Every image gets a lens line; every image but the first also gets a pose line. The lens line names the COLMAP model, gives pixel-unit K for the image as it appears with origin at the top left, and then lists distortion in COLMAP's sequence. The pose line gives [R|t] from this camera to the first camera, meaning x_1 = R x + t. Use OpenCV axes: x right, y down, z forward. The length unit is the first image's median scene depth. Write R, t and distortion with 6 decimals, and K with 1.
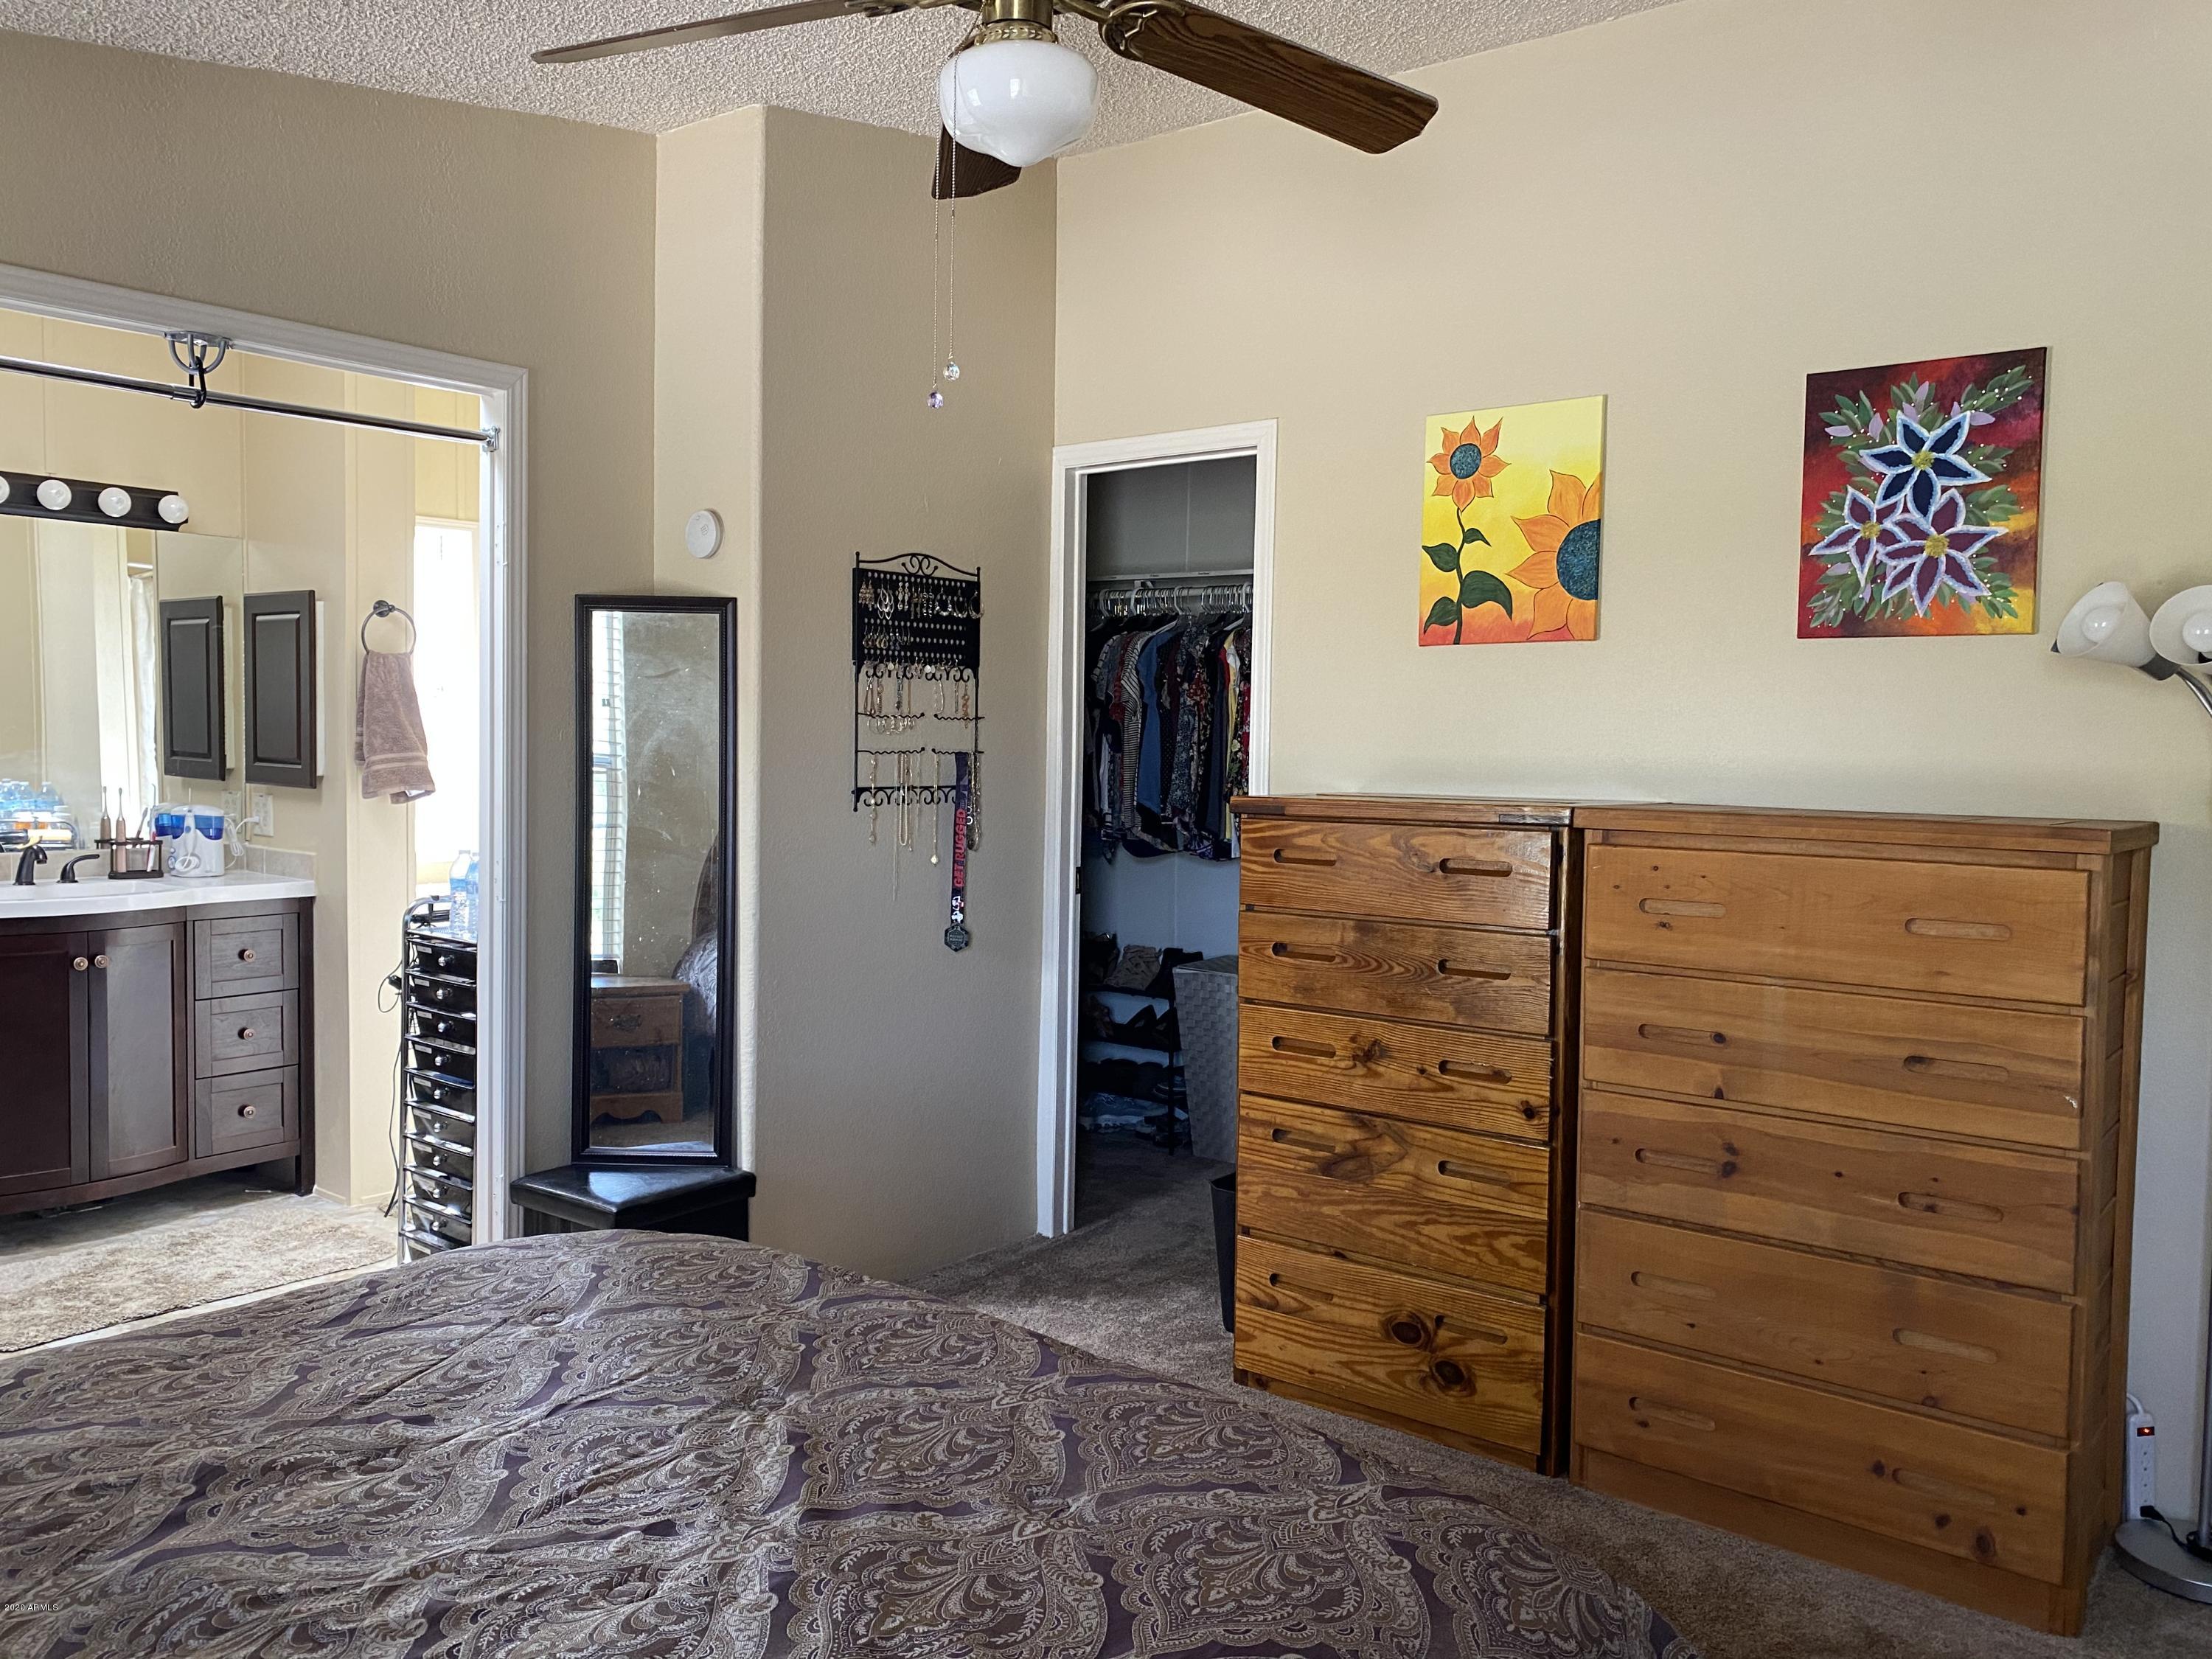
lens RADIAL K [[1678.4, 0, 1098.9], [0, 1678.4, 806.4], [0, 0, 1]] dist [0.051218, -0.040971]
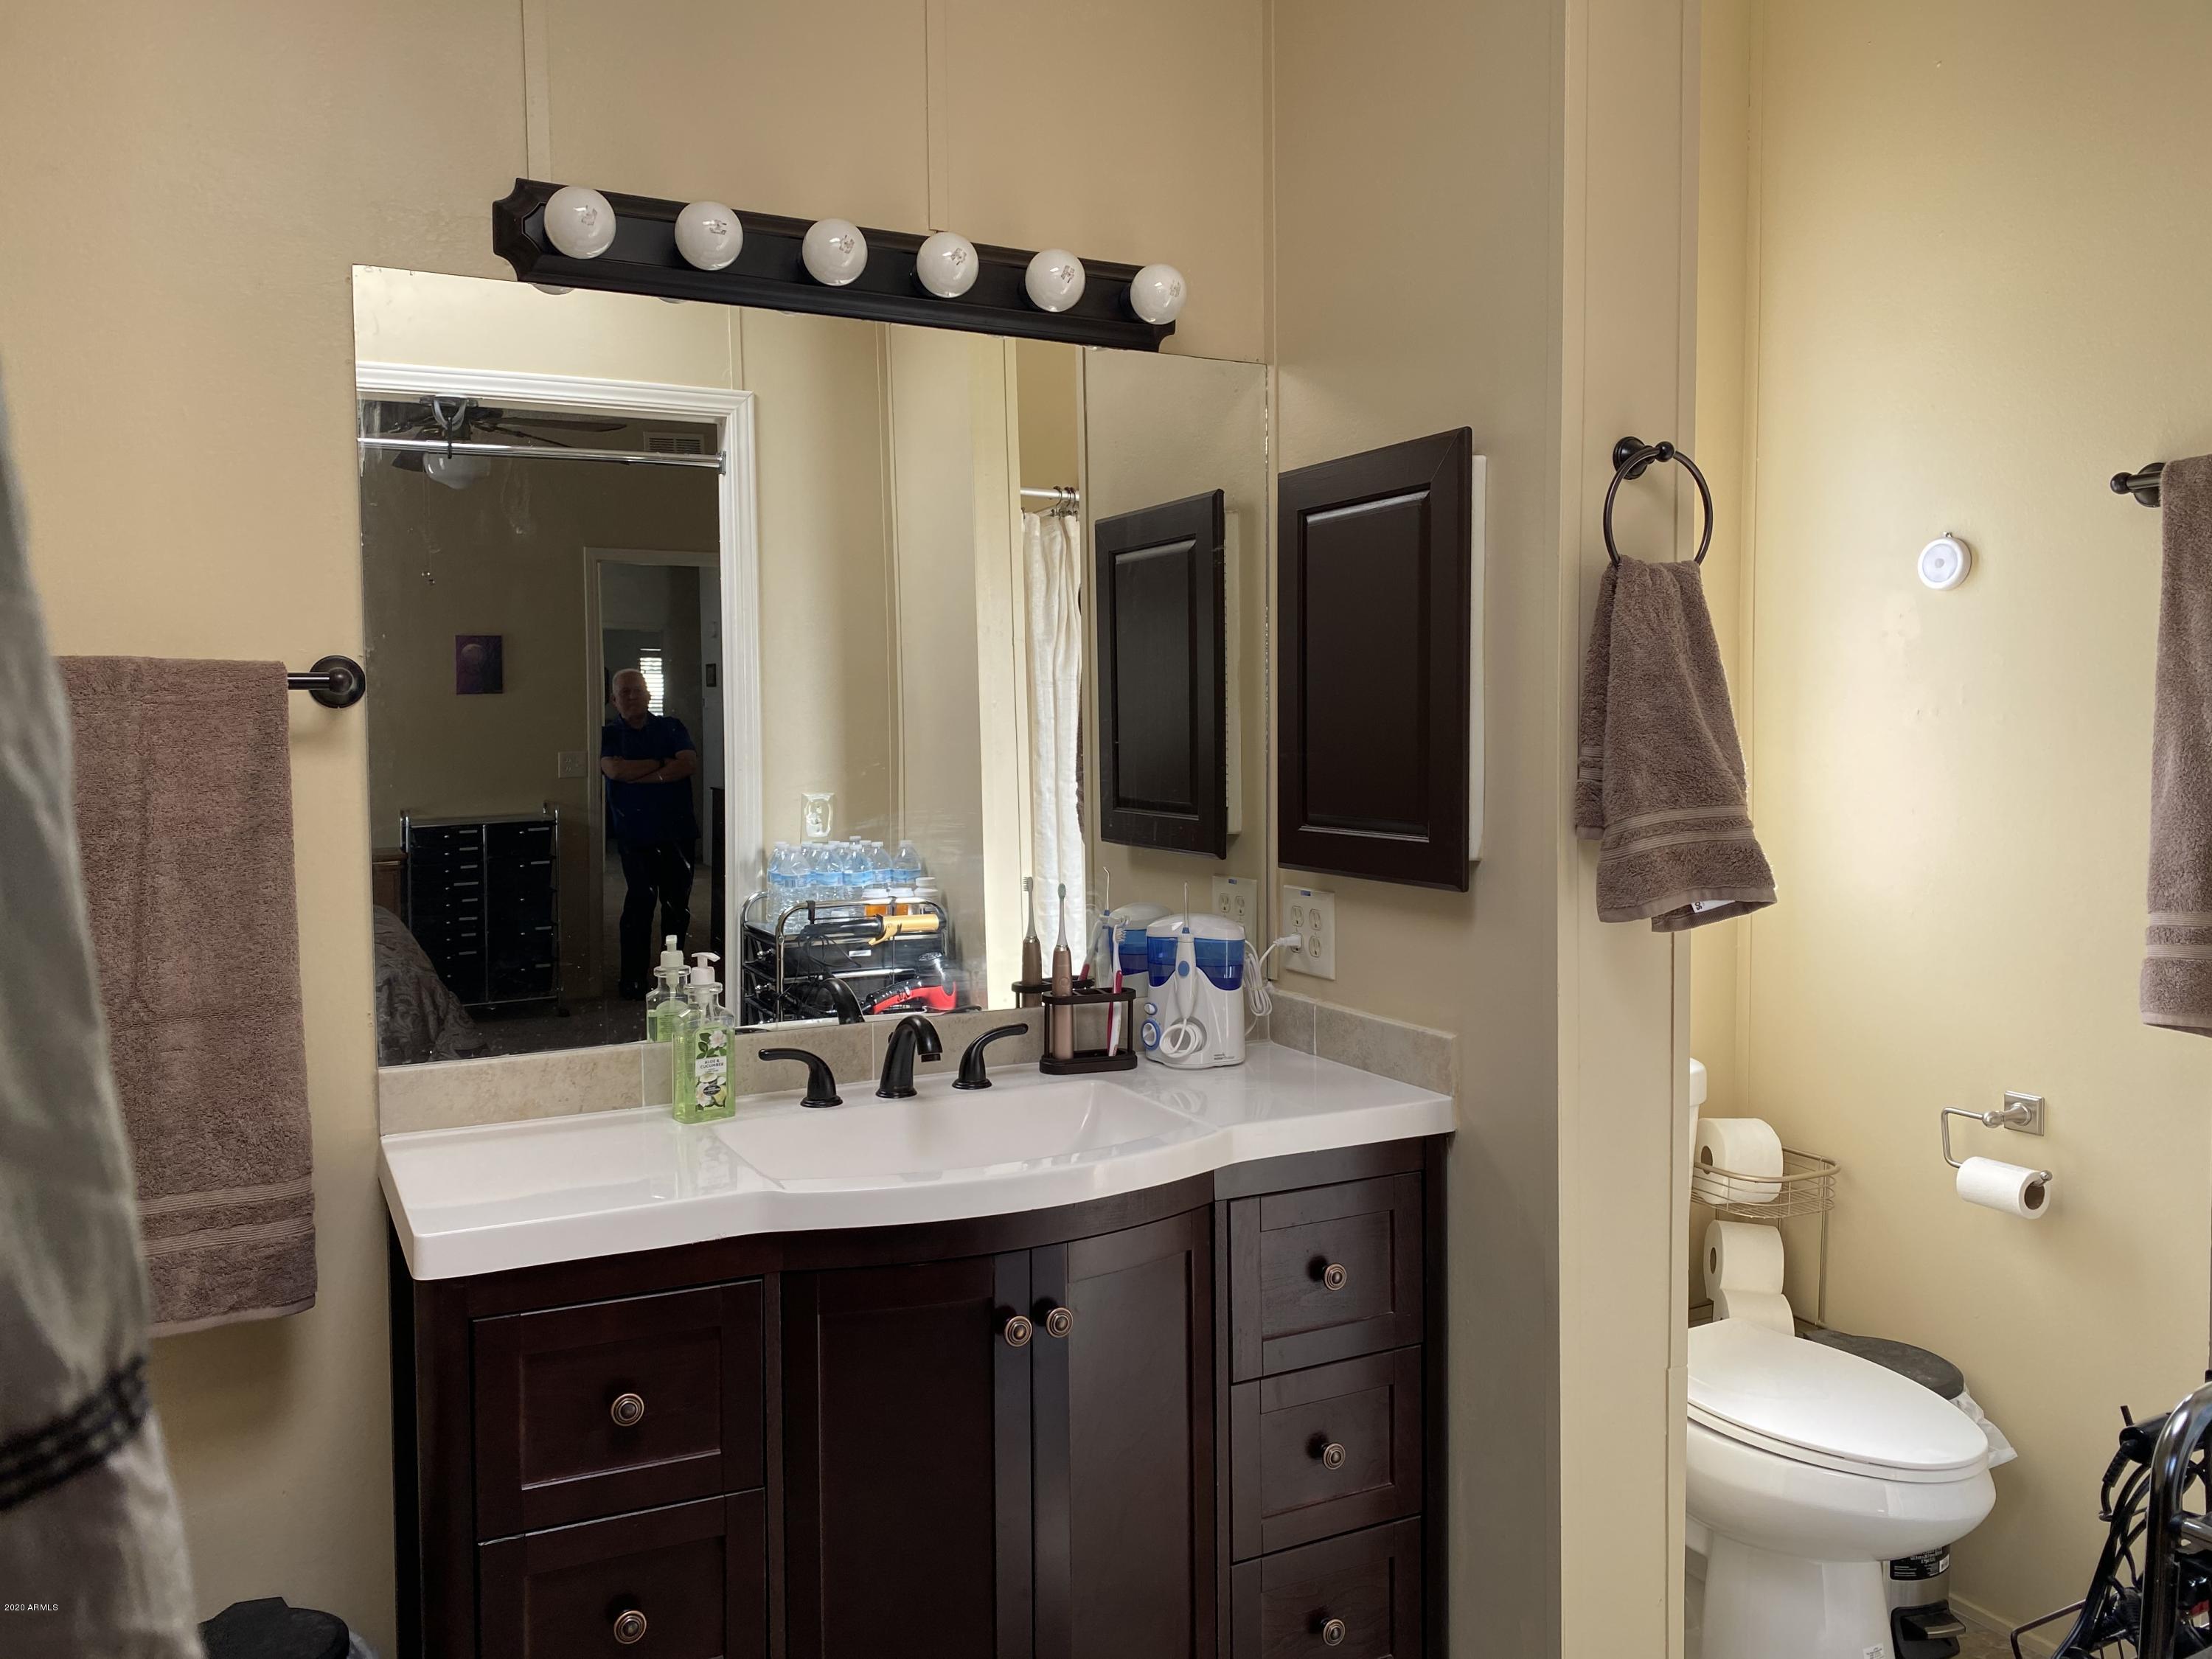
lens RADIAL K [[1678.4, 0, 1113.7], [0, 1678.4, 834.4], [0, 0, 1]] dist [0.051218, -0.040971]
pose [[0.917059, 0.005138, -0.398718, -0.366315], [-0.002779, 0.999975, 0.006495, -0.026842], [0.398741, -0.004848, 0.917051, 0.559910]]
